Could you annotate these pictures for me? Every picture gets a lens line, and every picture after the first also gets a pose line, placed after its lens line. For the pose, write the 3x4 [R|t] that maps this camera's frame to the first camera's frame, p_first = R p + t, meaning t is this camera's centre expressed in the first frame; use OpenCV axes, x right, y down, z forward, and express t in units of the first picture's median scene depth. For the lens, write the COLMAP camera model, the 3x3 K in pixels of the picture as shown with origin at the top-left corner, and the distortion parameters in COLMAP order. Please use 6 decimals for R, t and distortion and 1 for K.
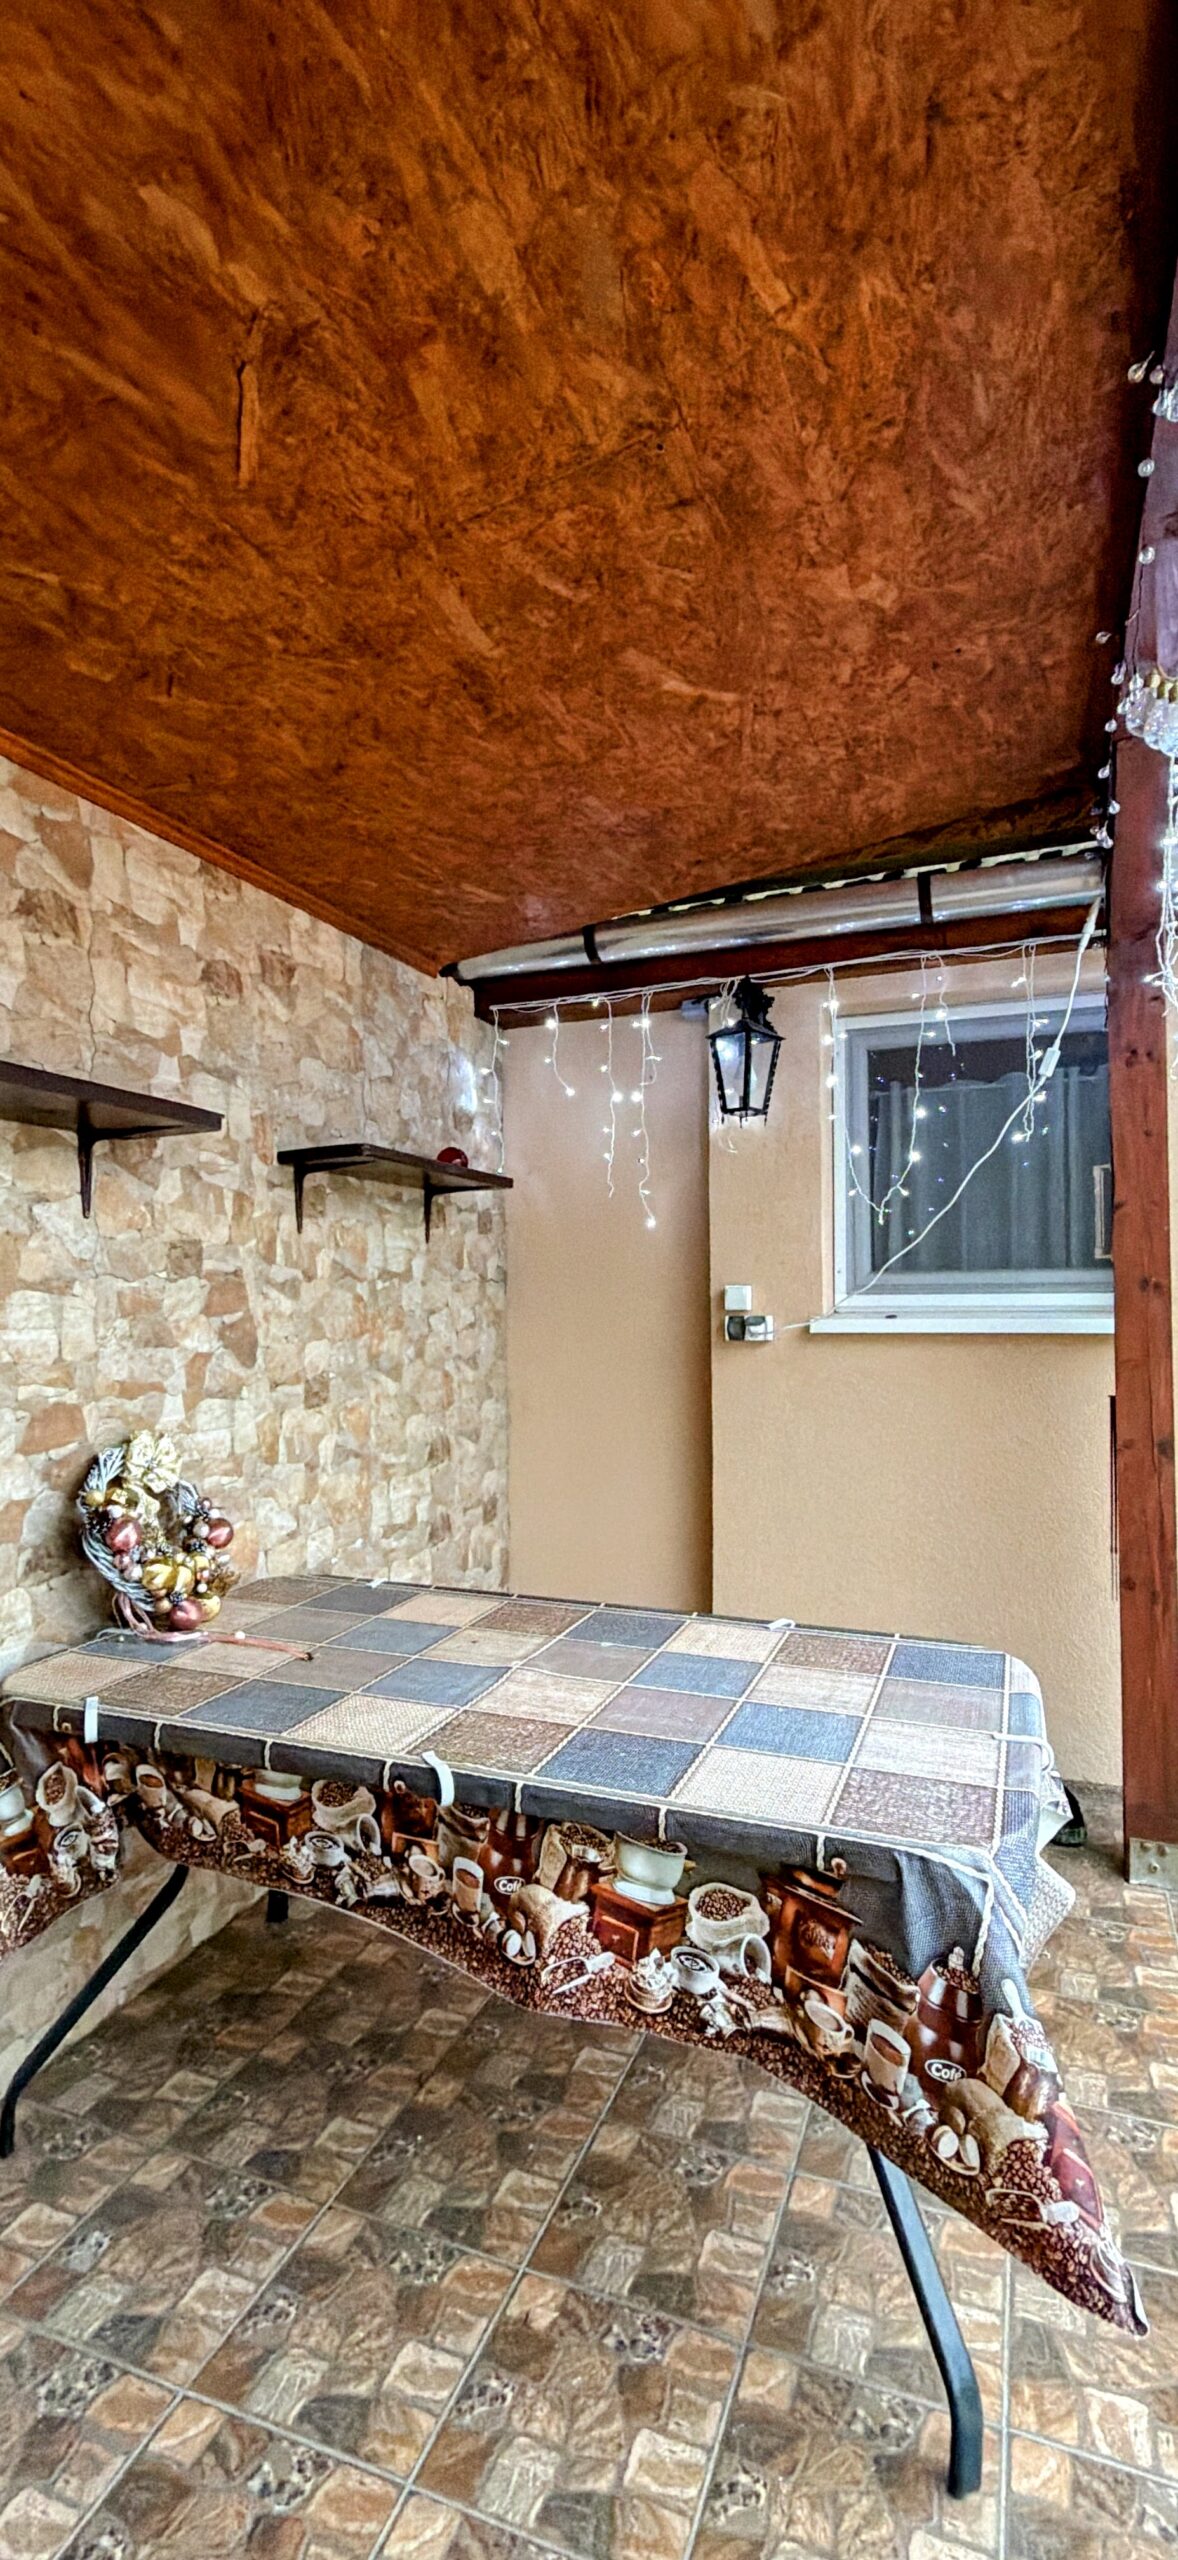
lens RADIAL K [[1162.2, 0, 590.1], [0, 1162.2, 1285.5], [0, 0, 1]] dist [0.000923, -0.000412]
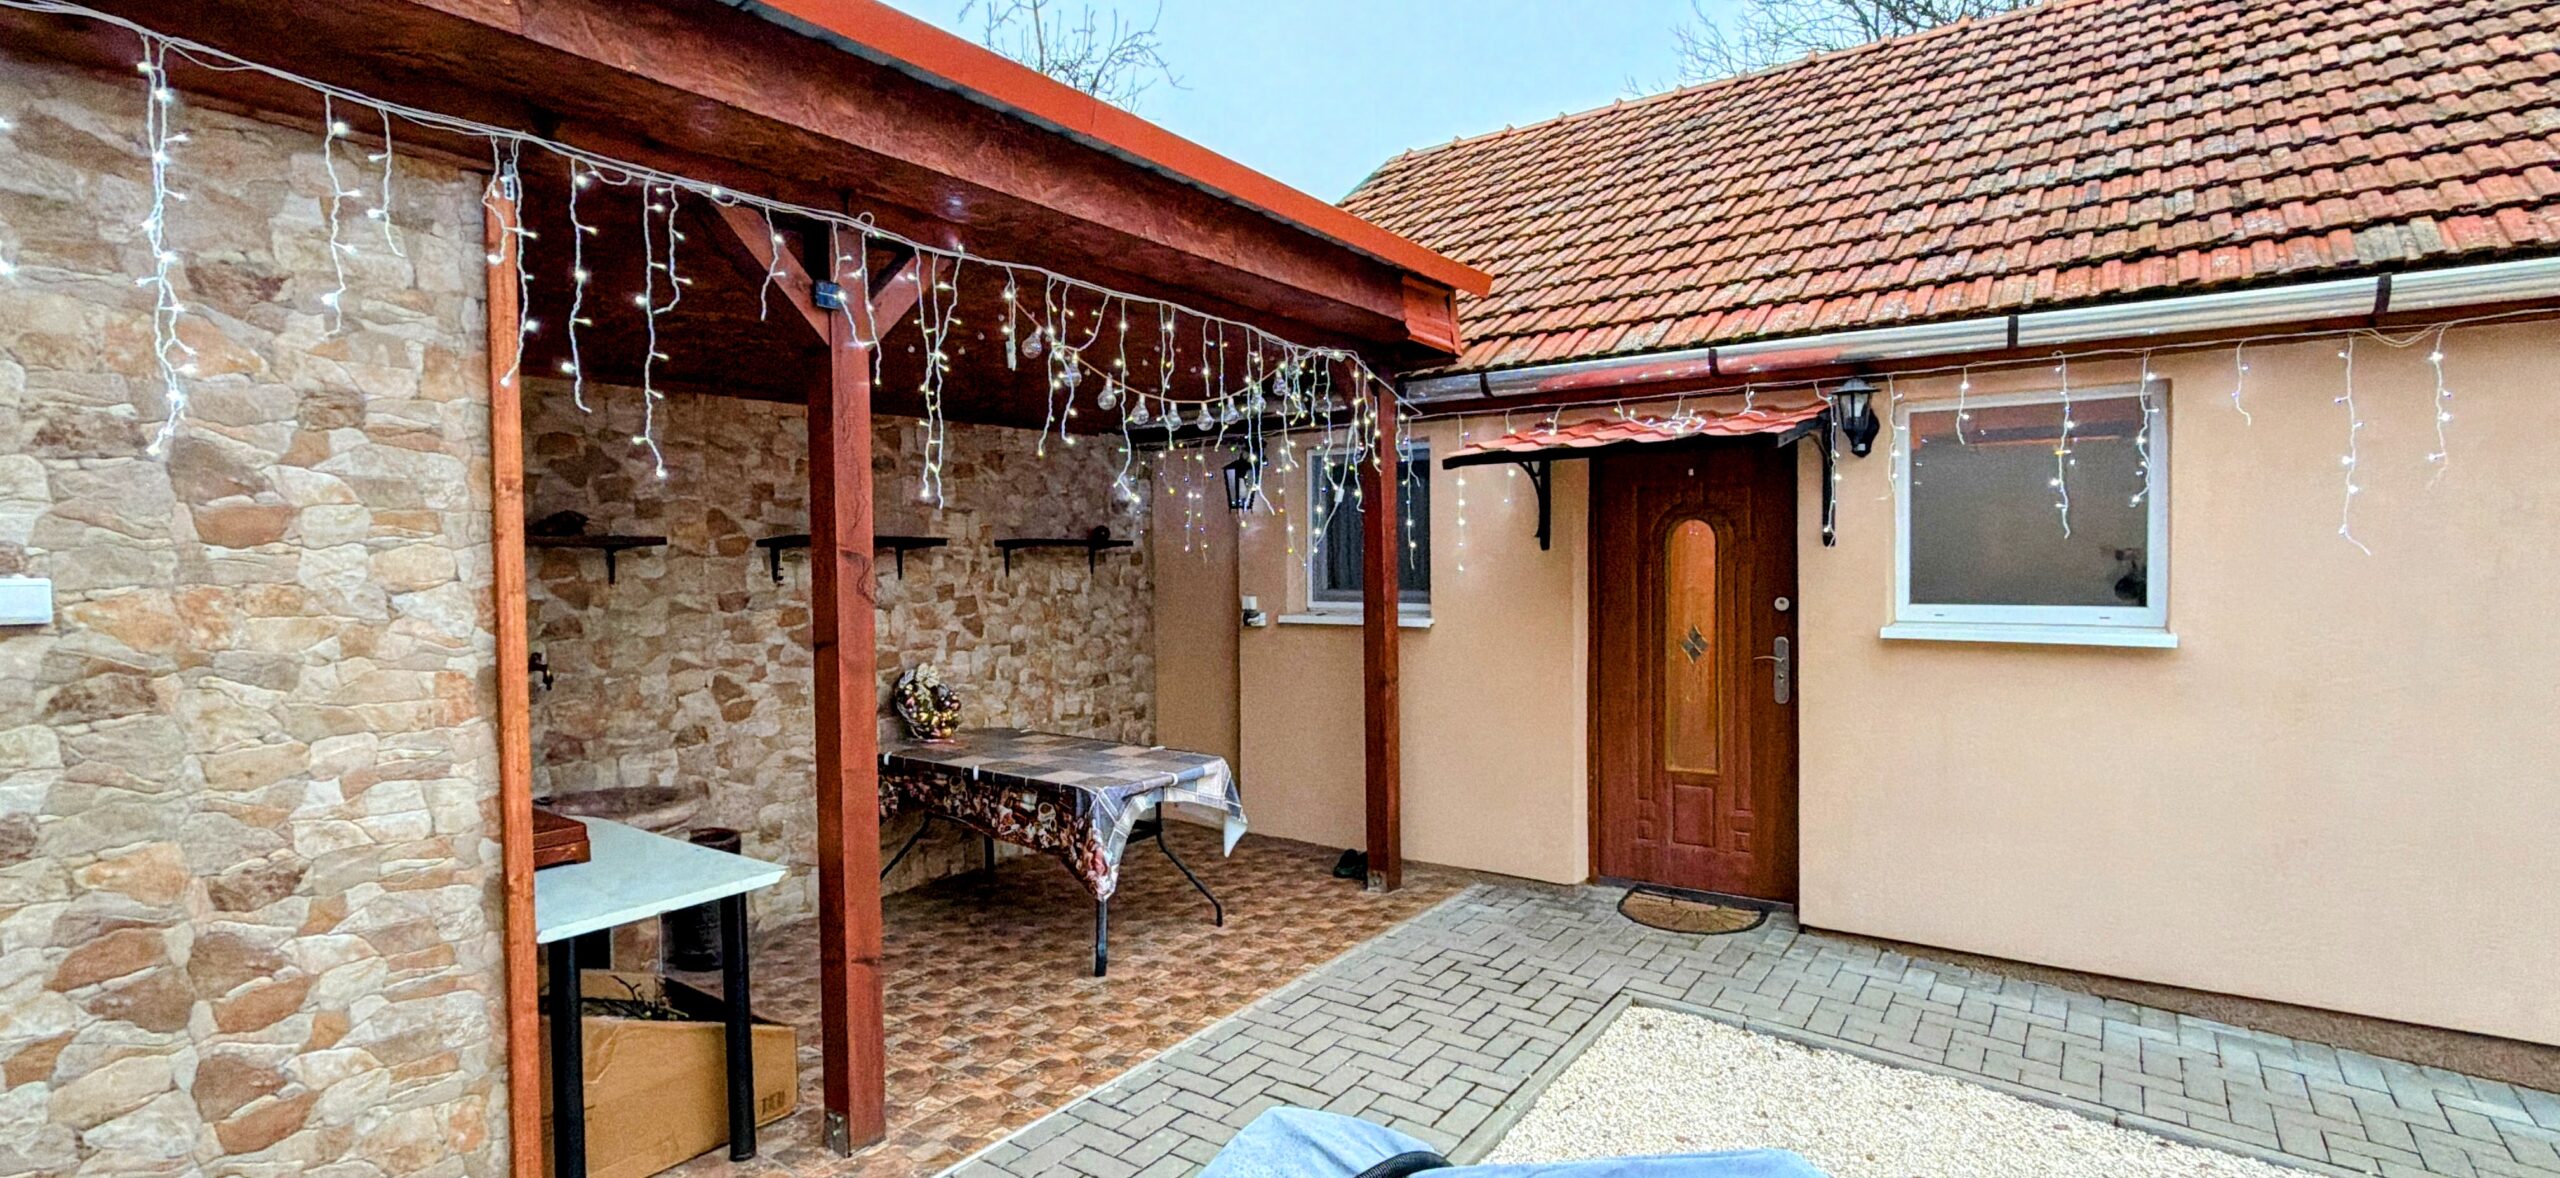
lens RADIAL K [[1162.2, 0, 1282.8], [0, 1162.2, 590.9], [0, 0, 1]] dist [0.000923, -0.000412]
pose [[0.970981, 0.007645, -0.239036, 0.853165], [0.002419, 0.999124, 0.041779, -0.118096], [0.239146, -0.041145, 0.970112, -1.100030]]
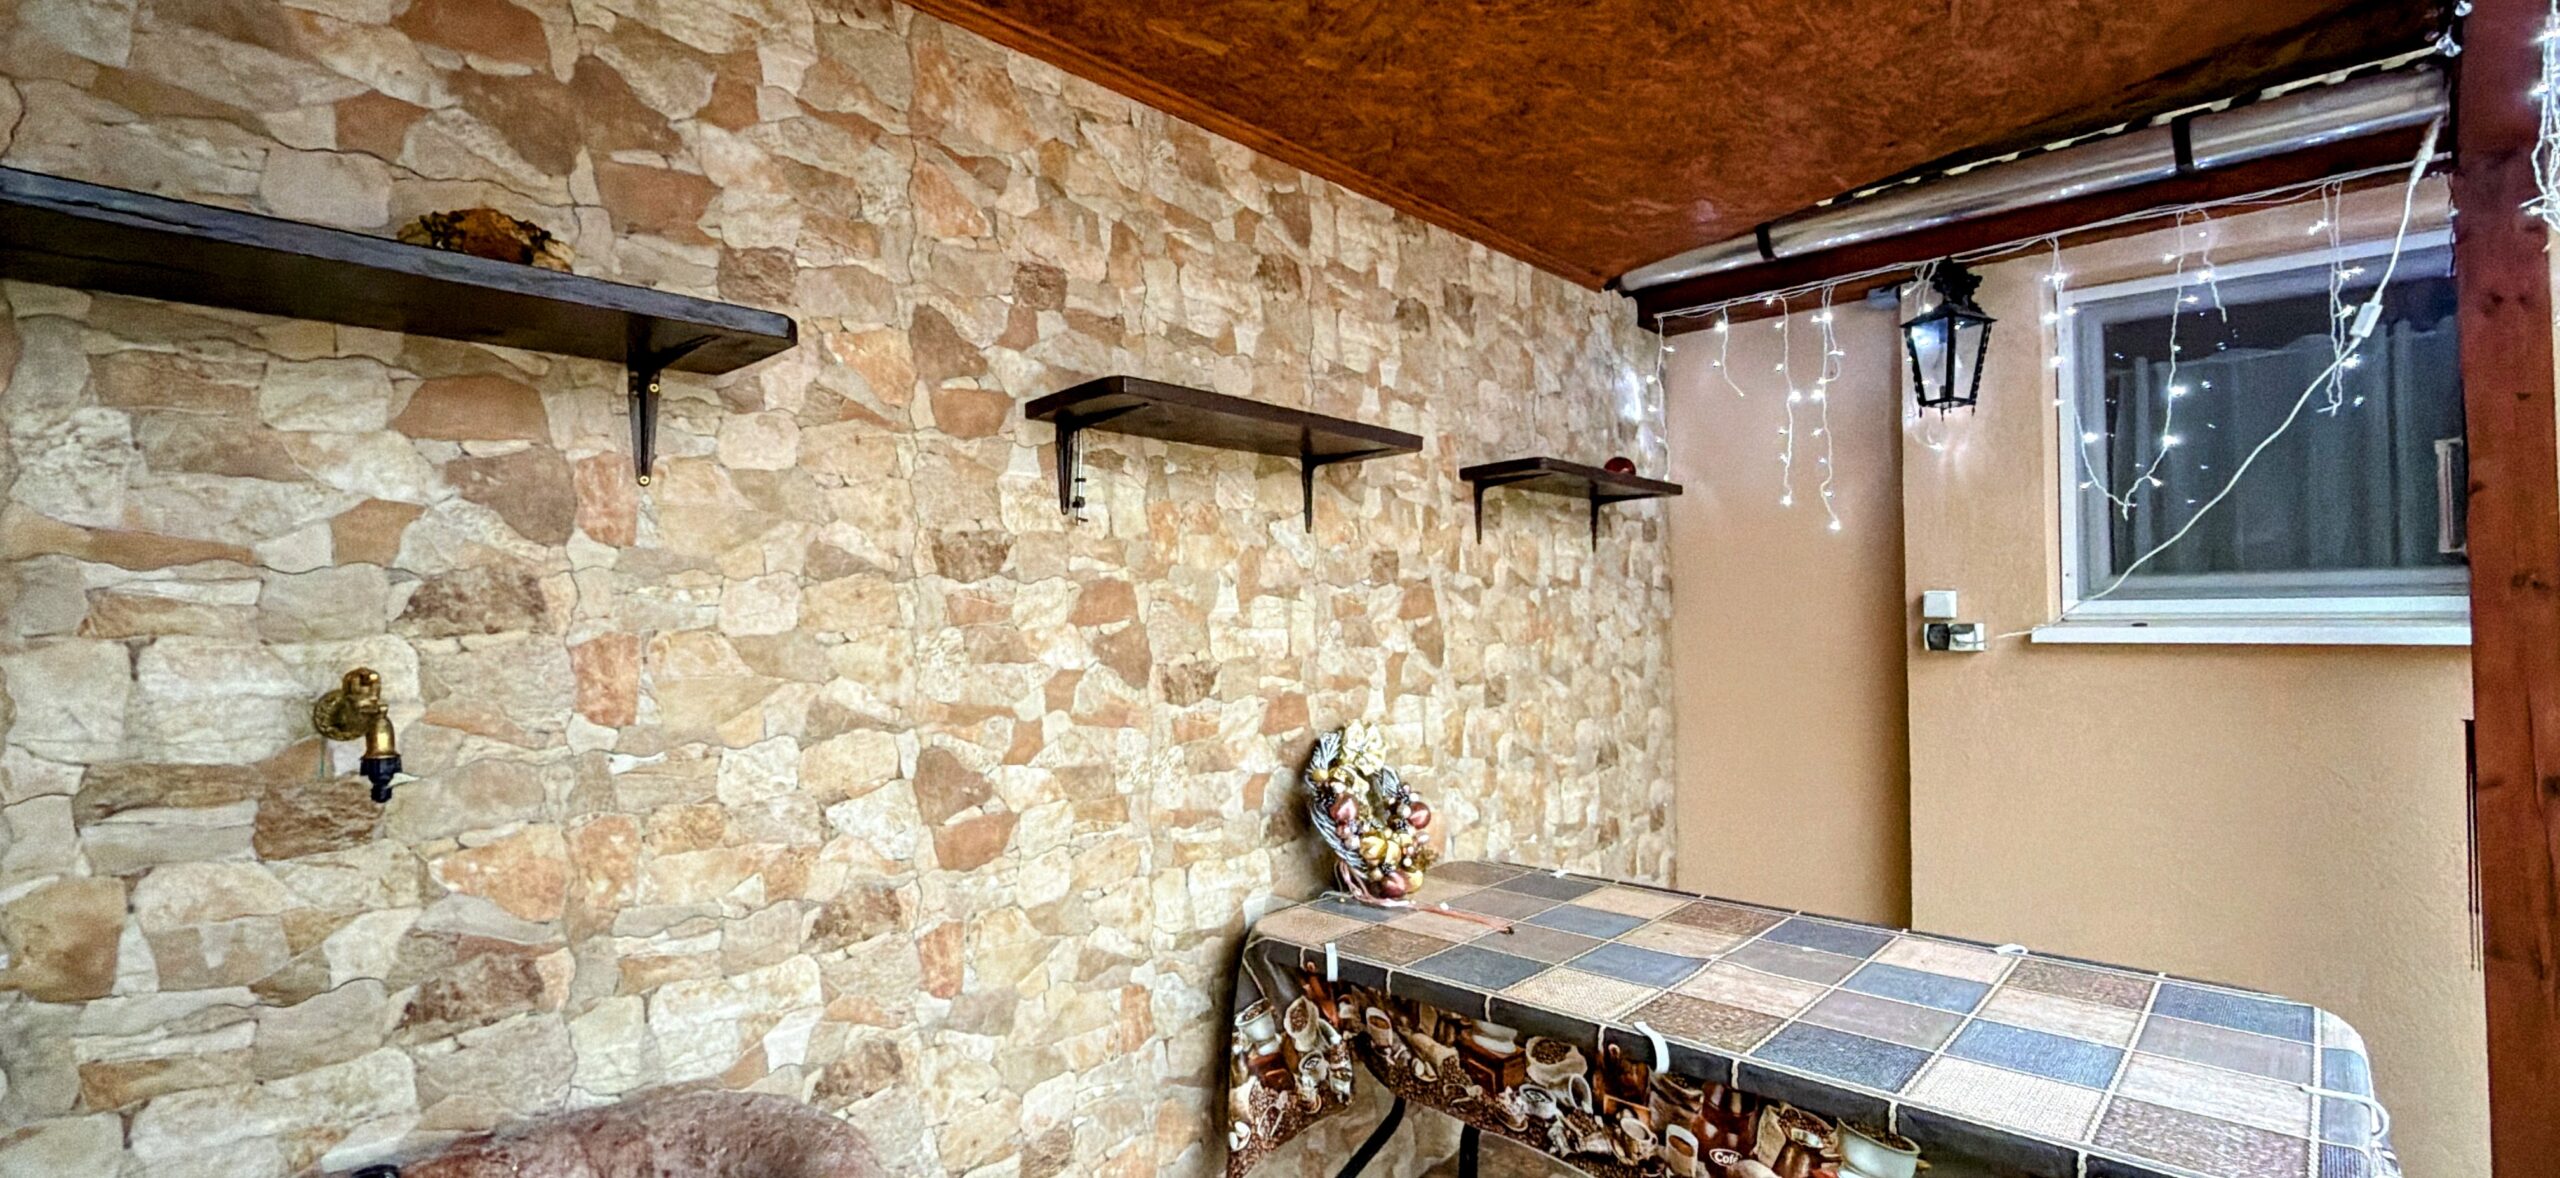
lens RADIAL K [[1162.2, 0, 1281.7], [0, 1162.2, 591.7], [0, 0, 1]] dist [0.000923, -0.000412]
pose [[0.931753, -0.007734, -0.363011, -0.033898], [0.004789, 0.999948, -0.009012, 0.008941], [0.363062, 0.006658, 0.931741, -0.070992]]
